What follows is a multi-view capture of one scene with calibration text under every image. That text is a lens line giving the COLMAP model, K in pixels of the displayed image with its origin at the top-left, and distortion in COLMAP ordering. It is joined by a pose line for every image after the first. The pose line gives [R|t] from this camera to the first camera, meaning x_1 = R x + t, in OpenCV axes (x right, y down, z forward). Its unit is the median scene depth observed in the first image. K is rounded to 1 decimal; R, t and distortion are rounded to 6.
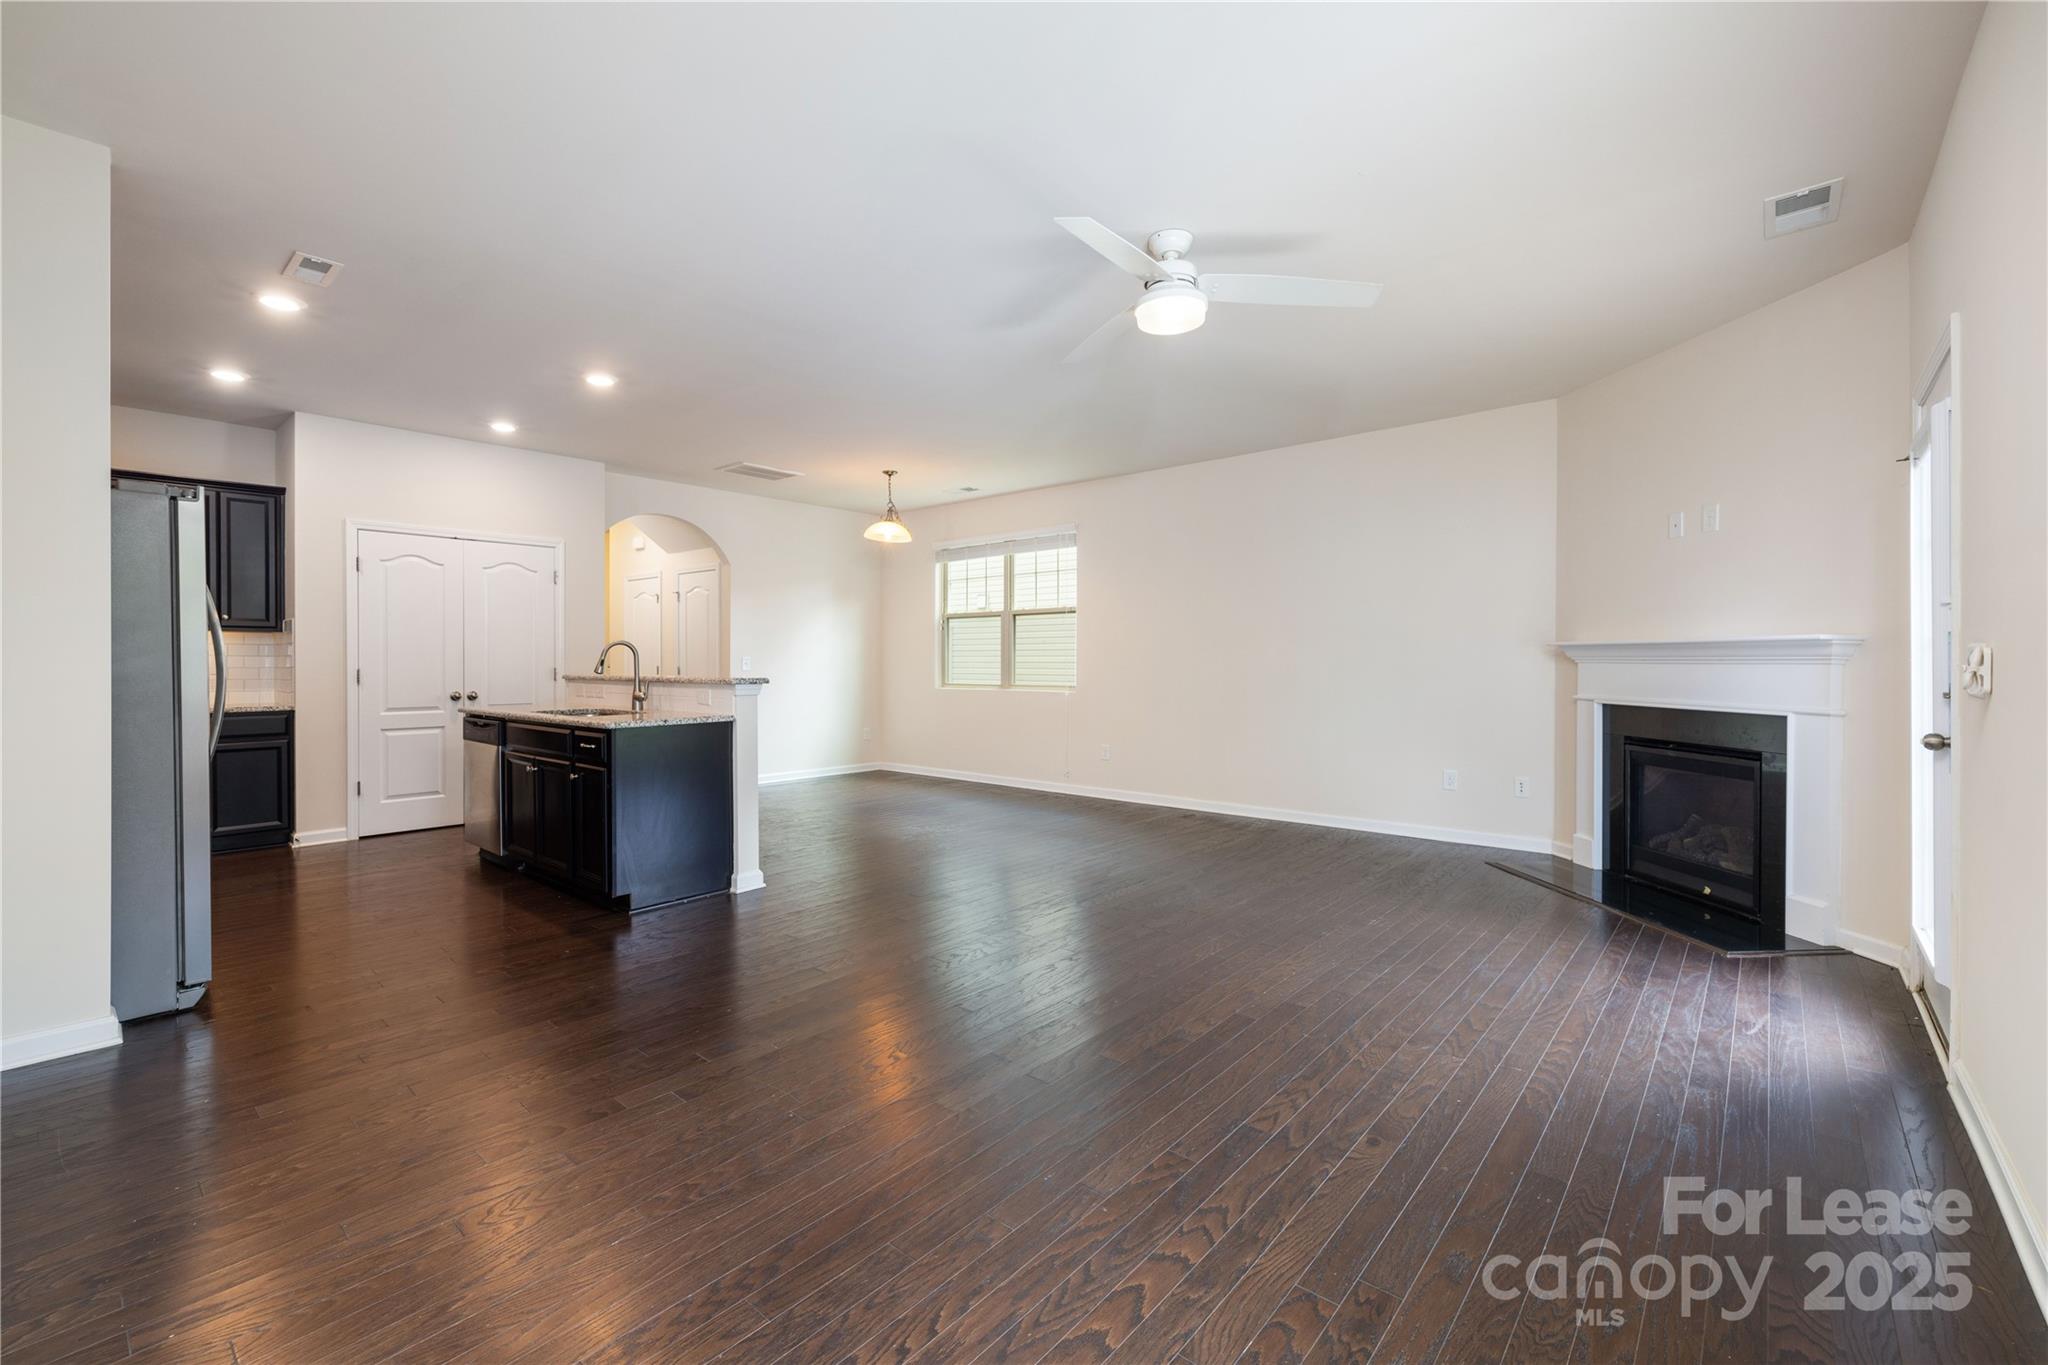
lens RADIAL K [[868.3, 0, 1014.6], [0, 868.3, 666.5], [0, 0, 1]] dist [0.000249, -0.000025]
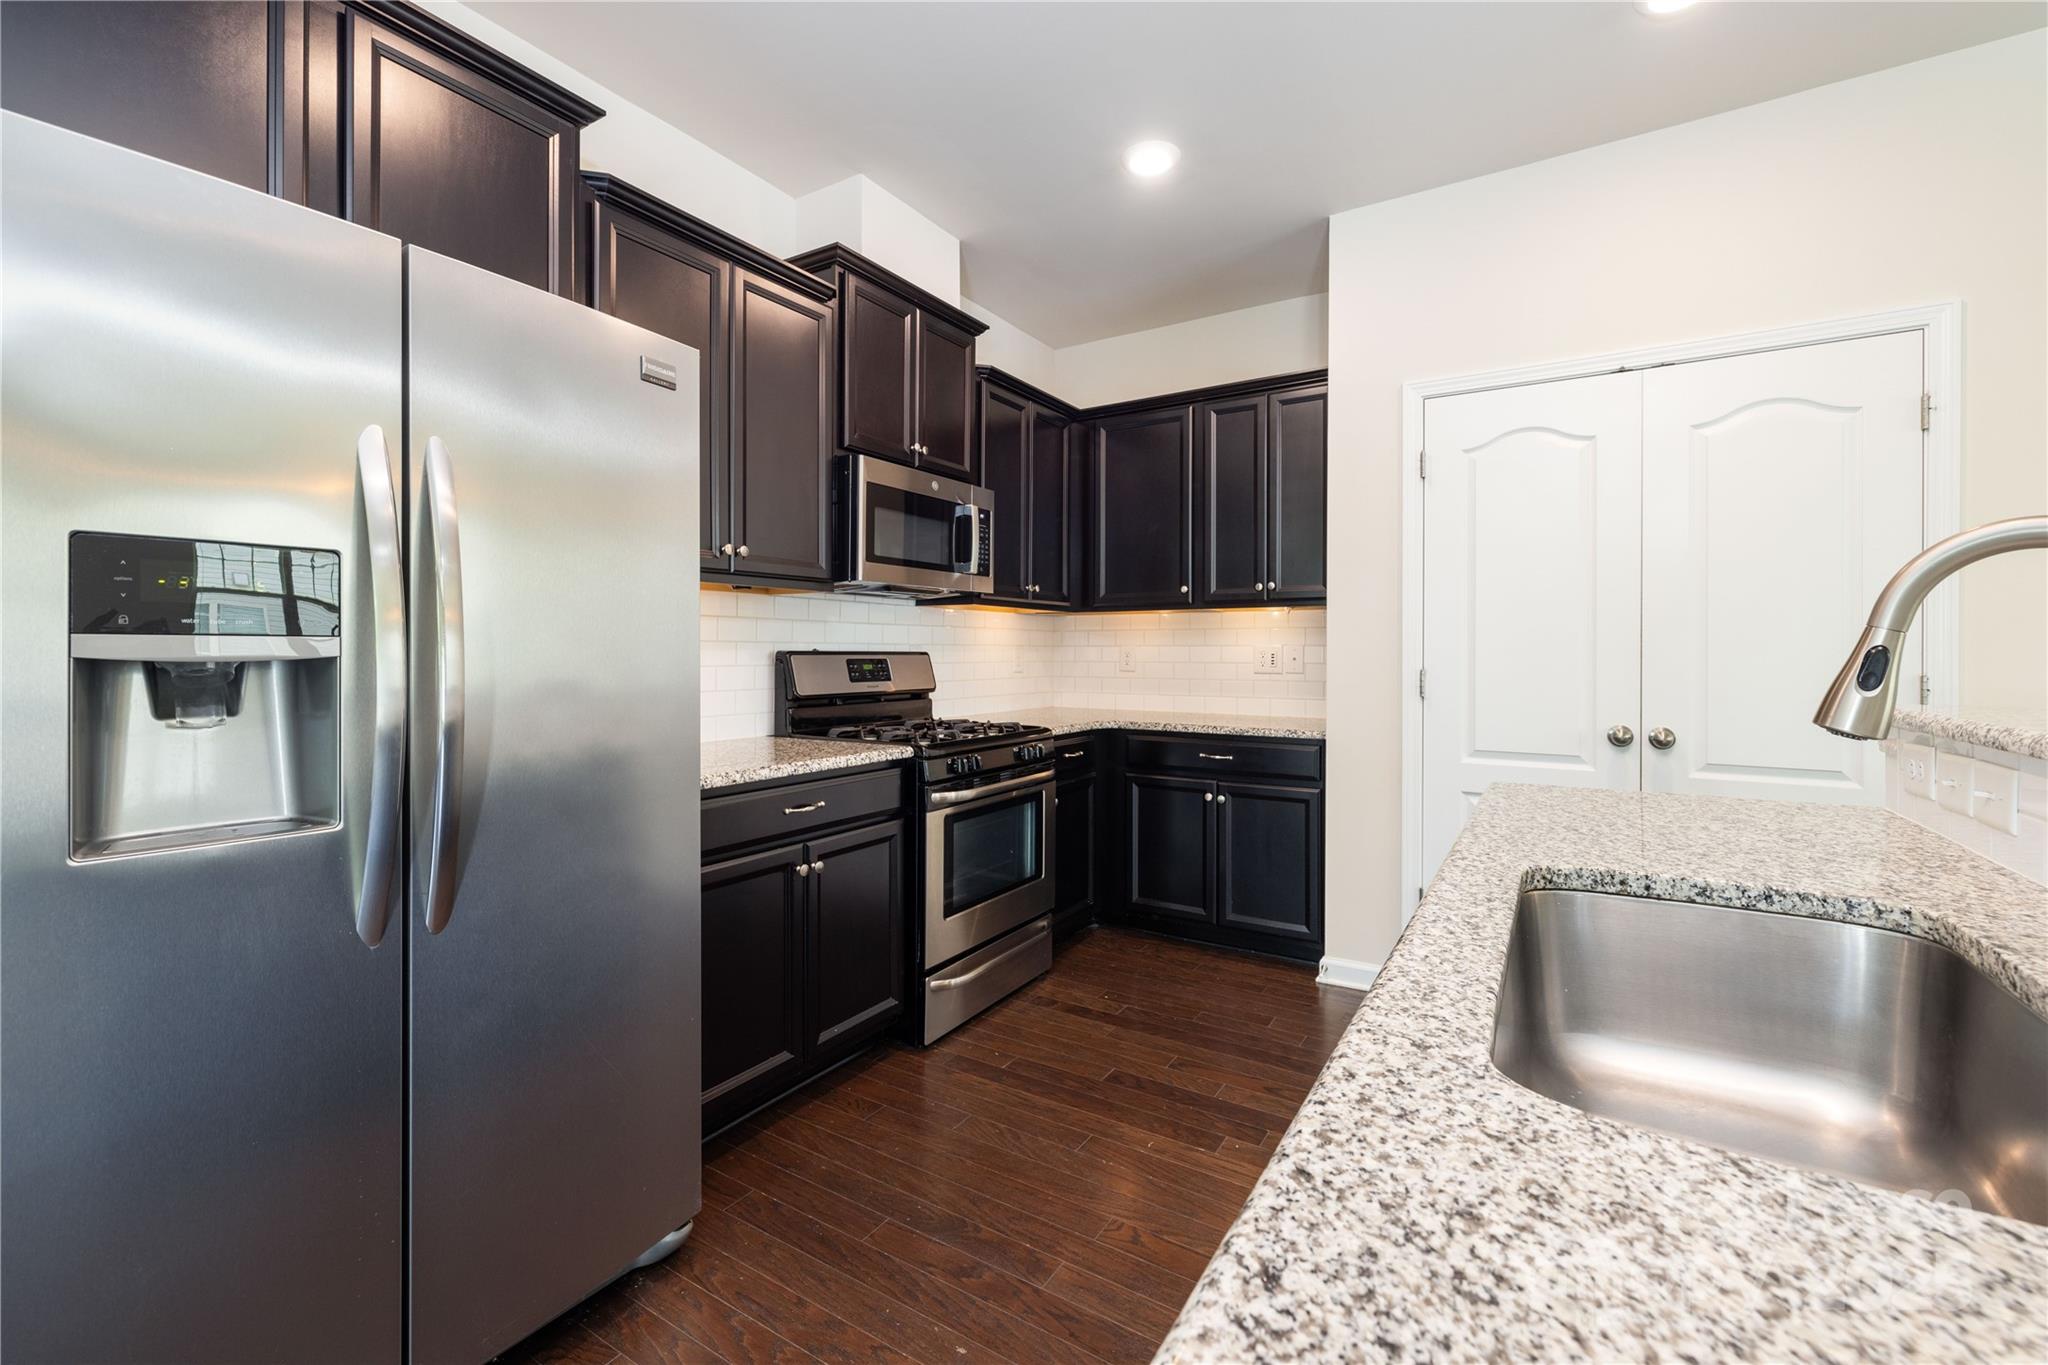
lens RADIAL K [[868.3, 0, 999.3], [0, 868.3, 648.1], [0, 0, 1]] dist [0.000249, -0.000025]
pose [[0.138689, -0.006187, -0.990317, -0.295972], [-0.003604, 0.999971, -0.006752, -0.005255], [0.990329, 0.004505, 0.138663, 0.712565]]
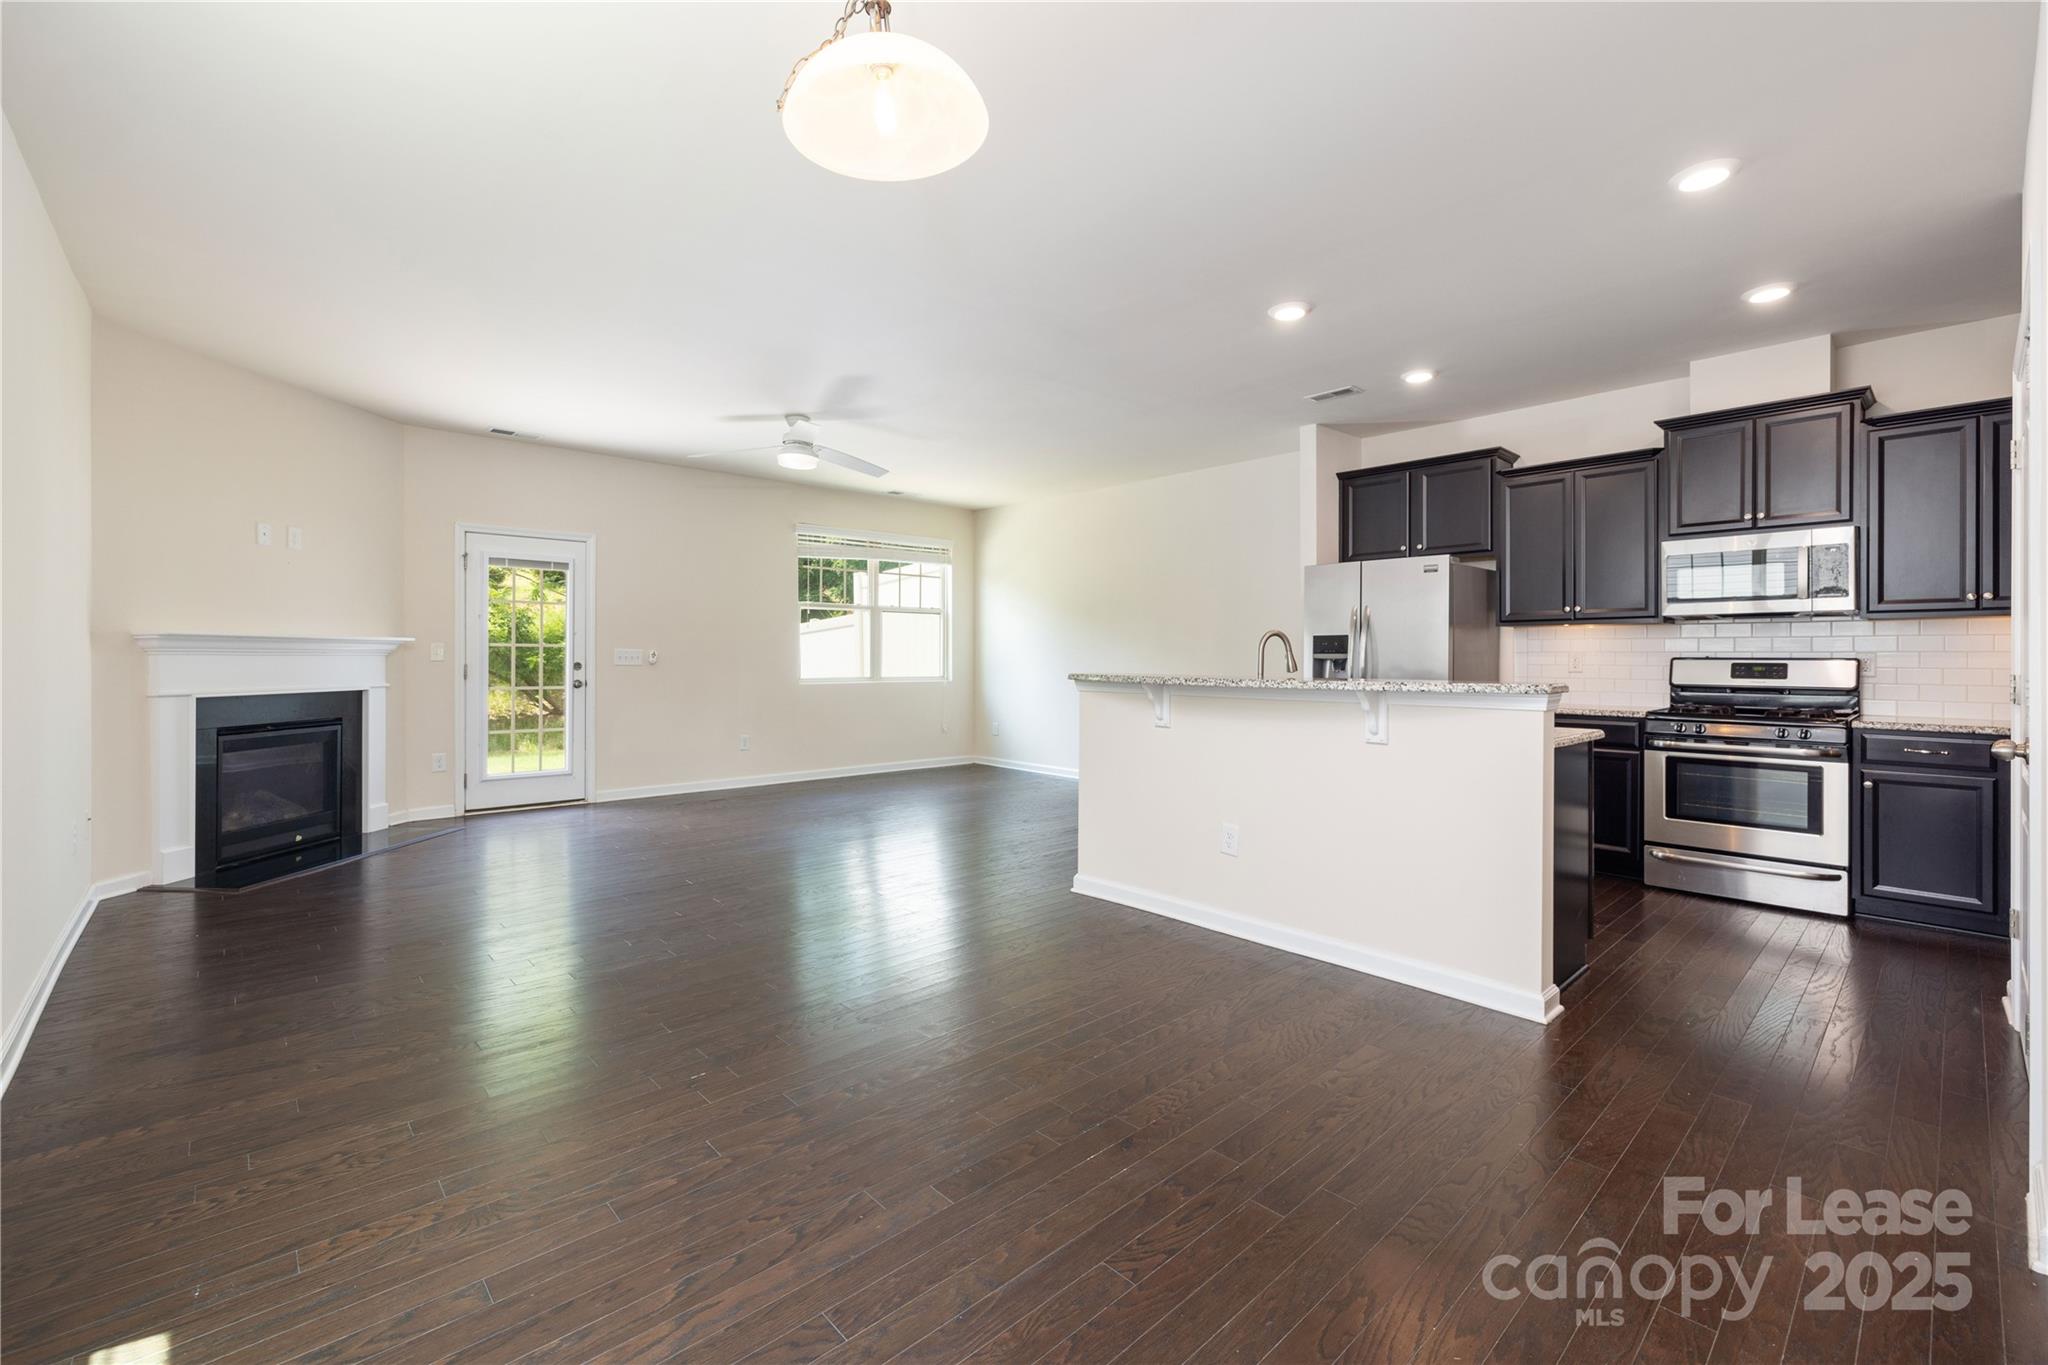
lens RADIAL K [[868.3, 0, 1022.5], [0, 868.3, 663.8], [0, 0, 1]] dist [0.000249, -0.000025]
pose [[-0.994156, -0.005537, 0.107814, -0.268176], [-0.004096, 0.999899, 0.013579, -0.009030], [-0.107879, 0.013058, -0.994078, 1.561329]]
